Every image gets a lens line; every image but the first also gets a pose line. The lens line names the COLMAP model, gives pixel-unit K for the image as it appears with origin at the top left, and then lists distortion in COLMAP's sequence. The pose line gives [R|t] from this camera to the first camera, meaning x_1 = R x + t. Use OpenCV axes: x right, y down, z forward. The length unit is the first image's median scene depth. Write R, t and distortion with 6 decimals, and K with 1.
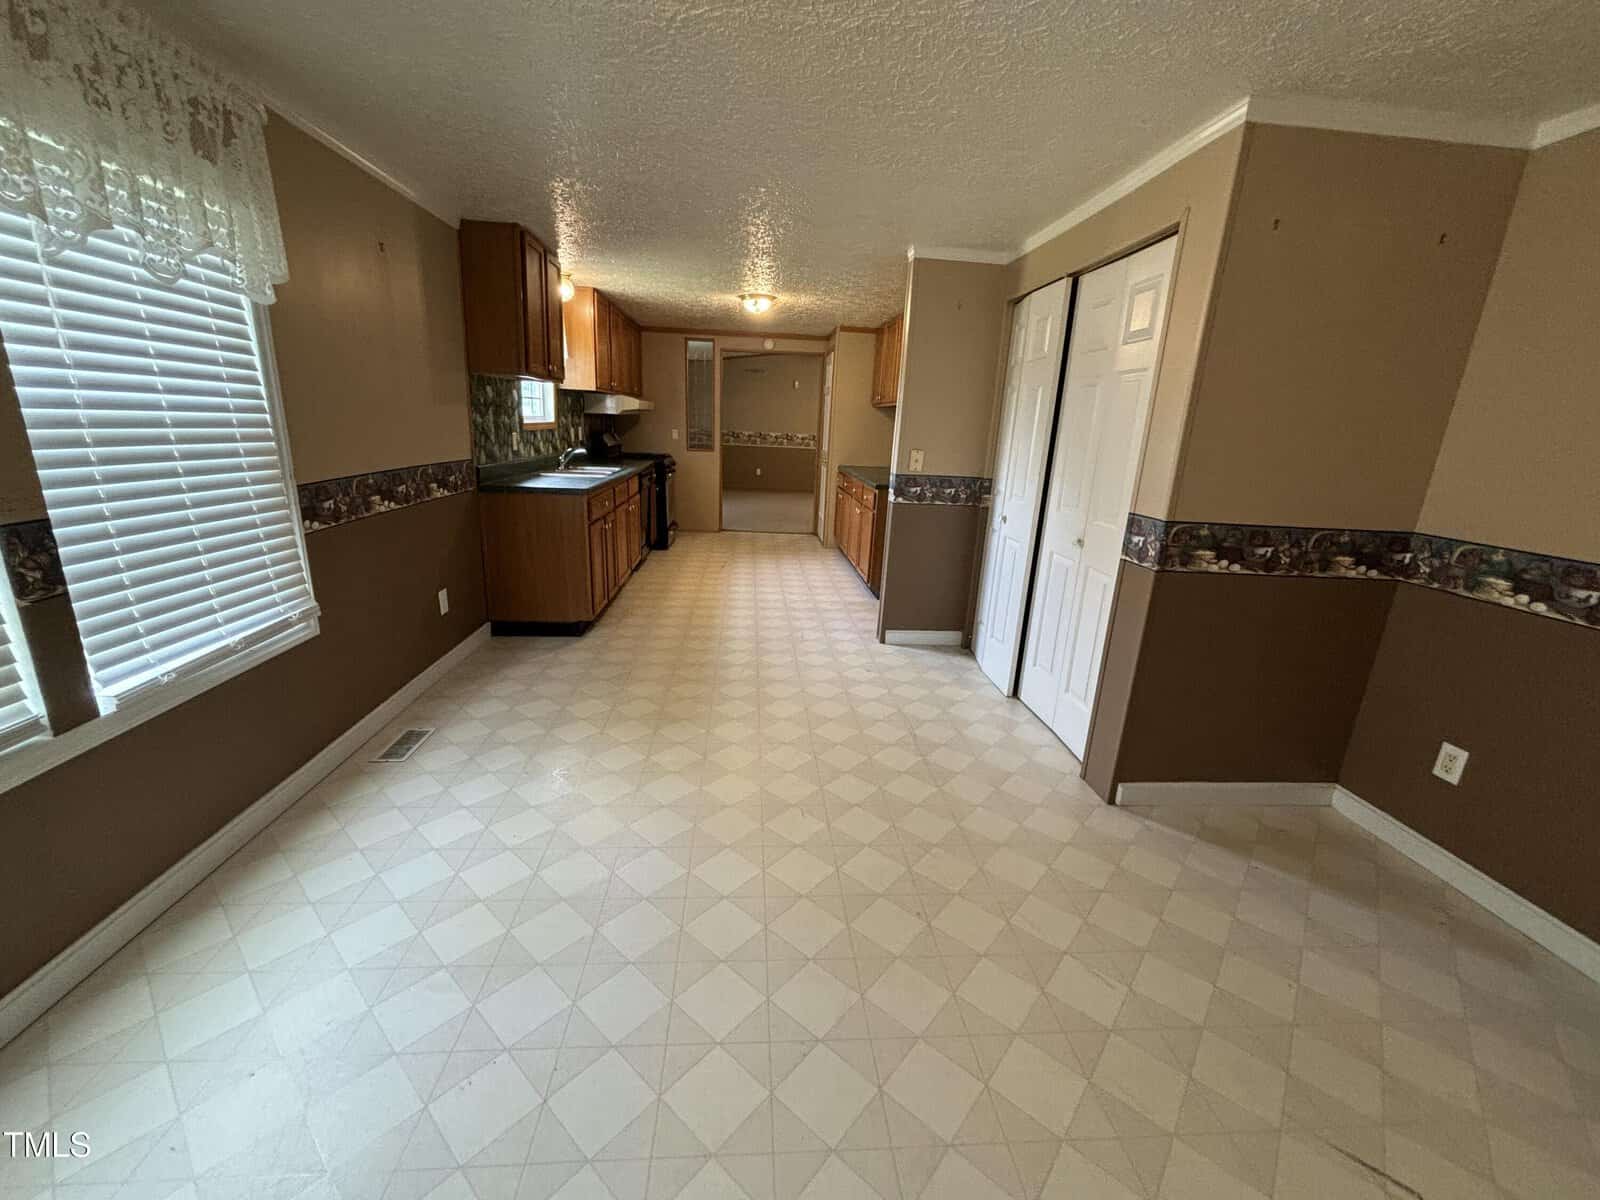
lens RADIAL K [[636.2, 0, 801.5], [0, 636.2, 595.1], [0, 0, 1]] dist [-0.000024, 0.000029]
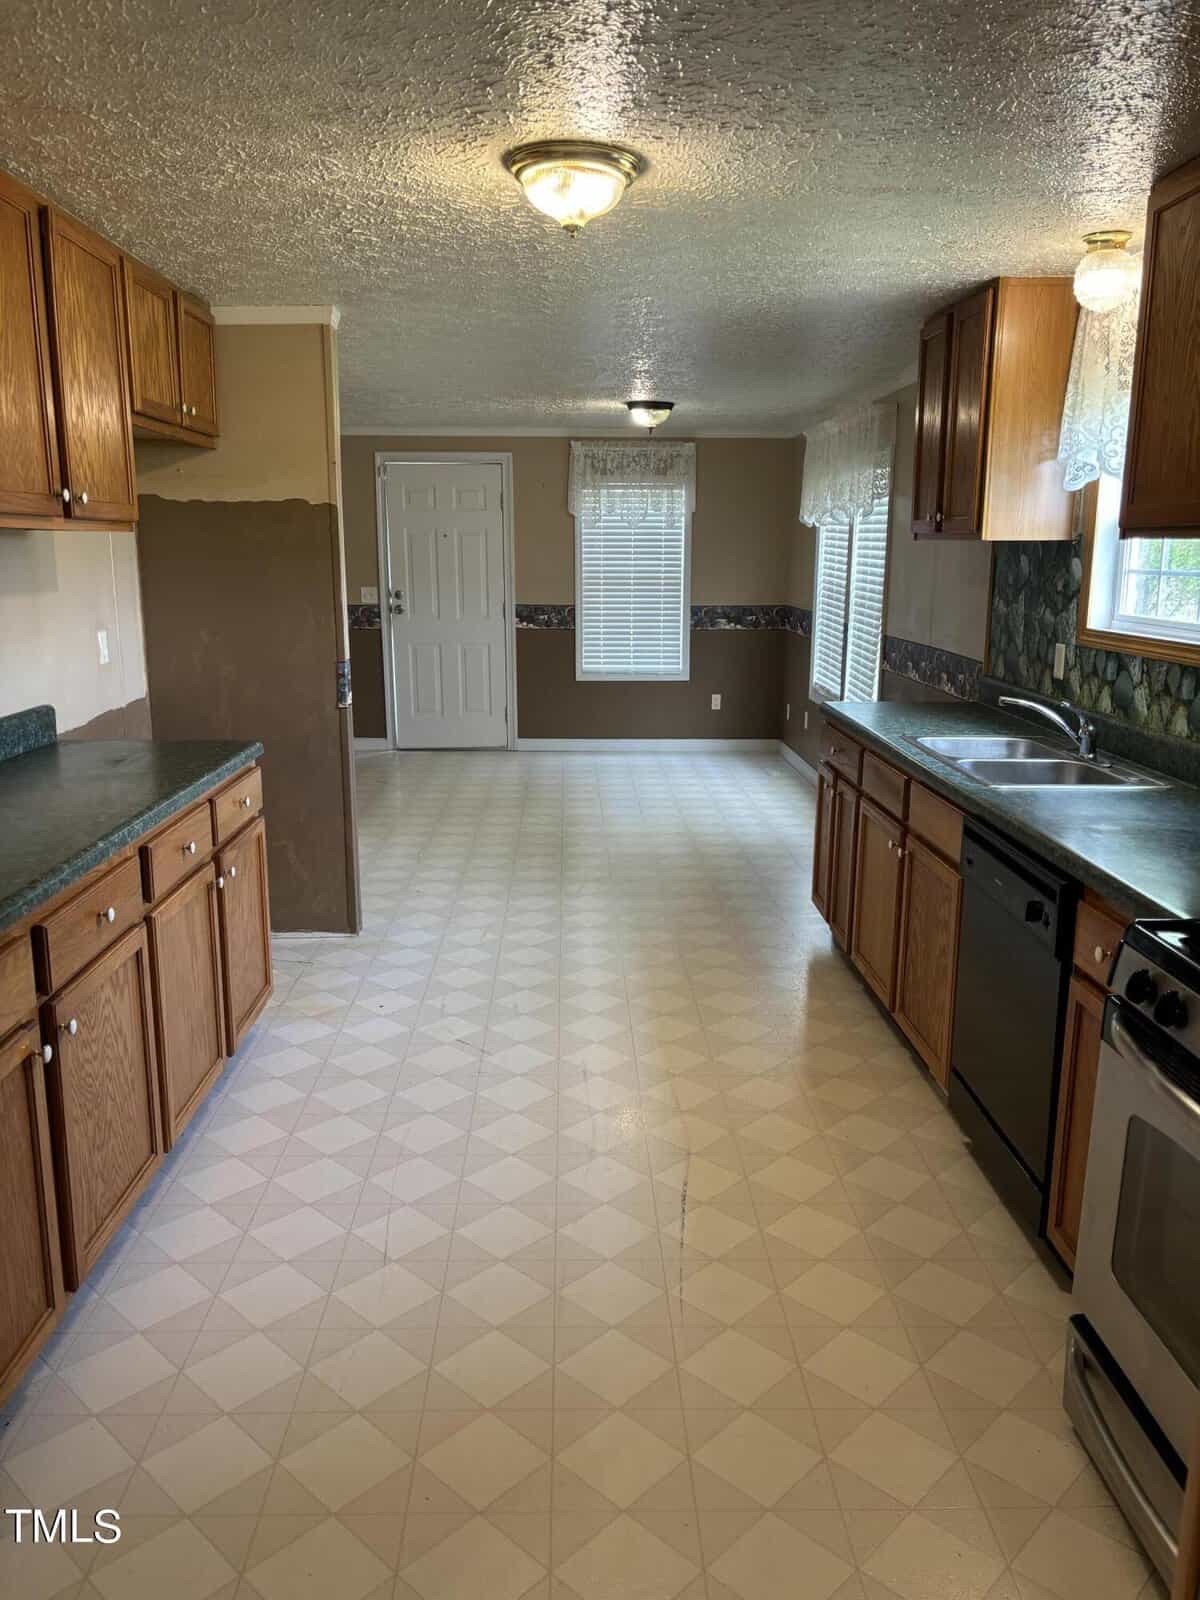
lens RADIAL K [[1201.9, 0, 600.0], [0, 1201.9, 800.0], [0, 0, 1]] dist [-0.002554, 0.006291]
pose [[-0.997223, -0.060836, 0.042954, -0.152377], [-0.034392, 0.887793, 0.458956, -0.586216], [-0.066055, 0.456204, -0.887420, 1.985963]]
